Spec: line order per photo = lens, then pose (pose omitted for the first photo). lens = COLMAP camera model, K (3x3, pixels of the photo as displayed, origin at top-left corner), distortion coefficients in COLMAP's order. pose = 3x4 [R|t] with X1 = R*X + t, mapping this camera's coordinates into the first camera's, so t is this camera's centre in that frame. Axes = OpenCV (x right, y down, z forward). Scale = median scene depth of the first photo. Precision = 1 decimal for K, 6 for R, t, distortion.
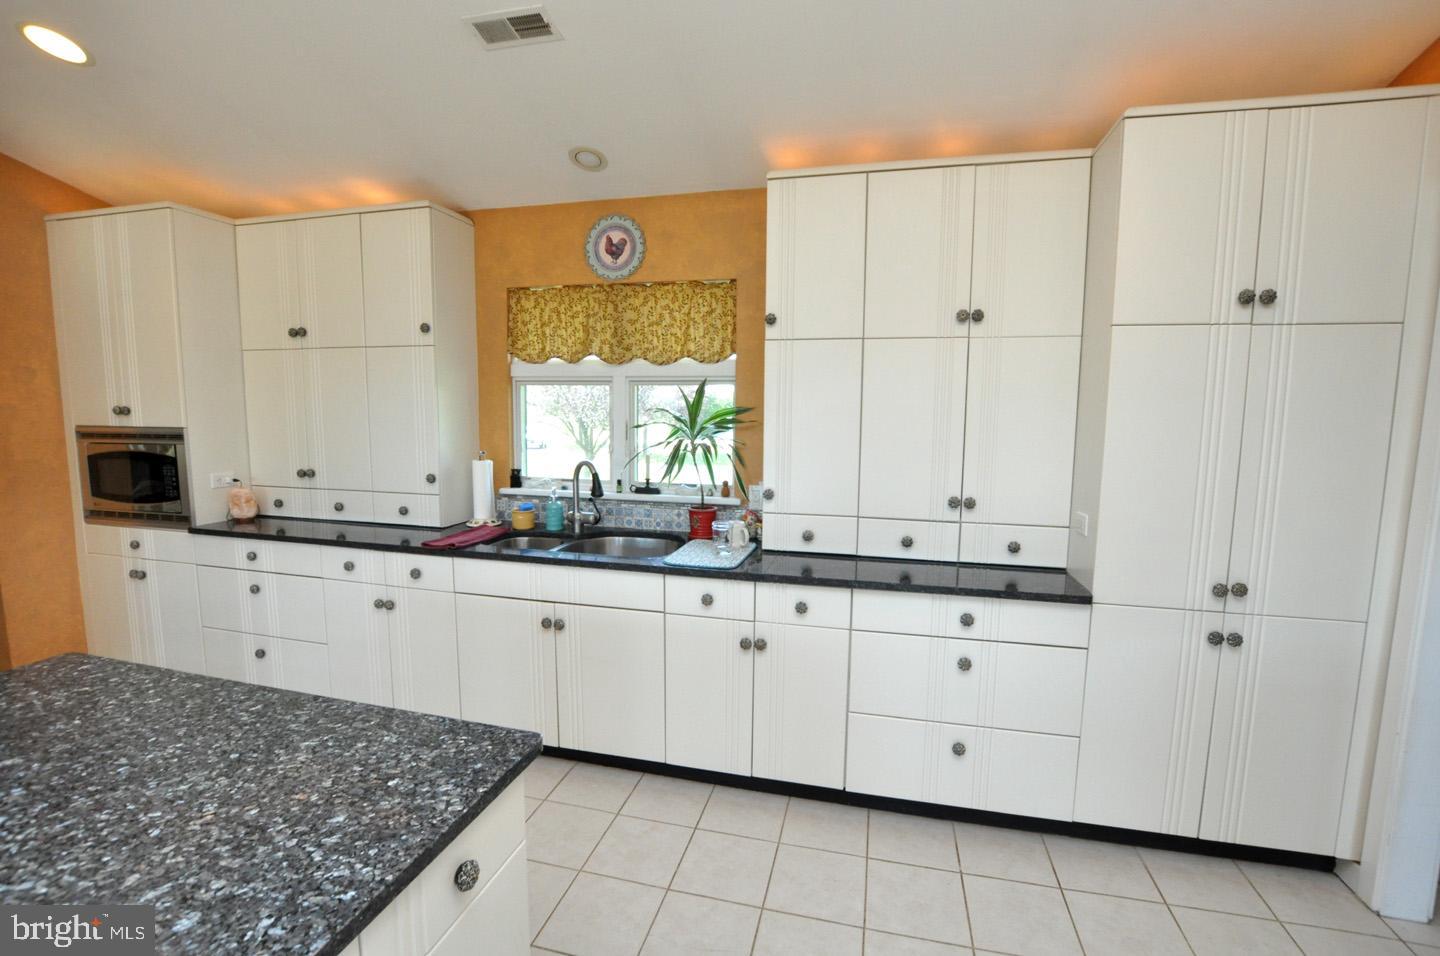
lens RADIAL K [[633.1, 0, 725.4], [0, 633.1, 480.2], [0, 0, 1]] dist [-0.028669, 0.001436]
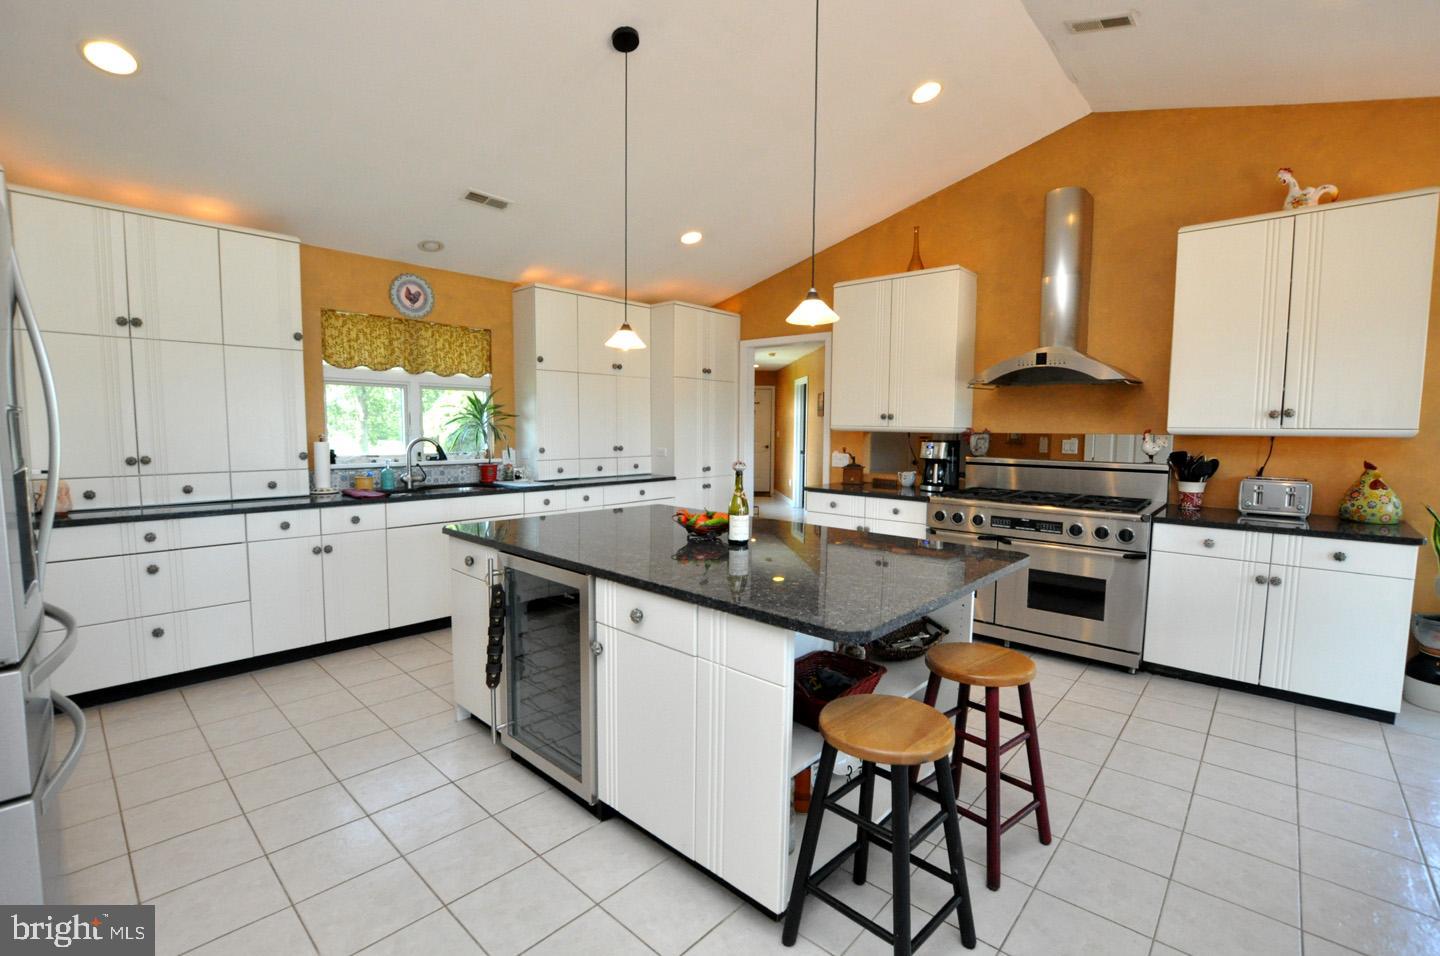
lens RADIAL K [[633.1, 0, 720.6], [0, 633.1, 478.0], [0, 0, 1]] dist [-0.028669, 0.001436]
pose [[0.471428, -0.076915, 0.878544, -1.162680], [0.098588, 0.994542, 0.034168, 0.079833], [-0.876377, 0.070506, 0.476438, -0.315329]]
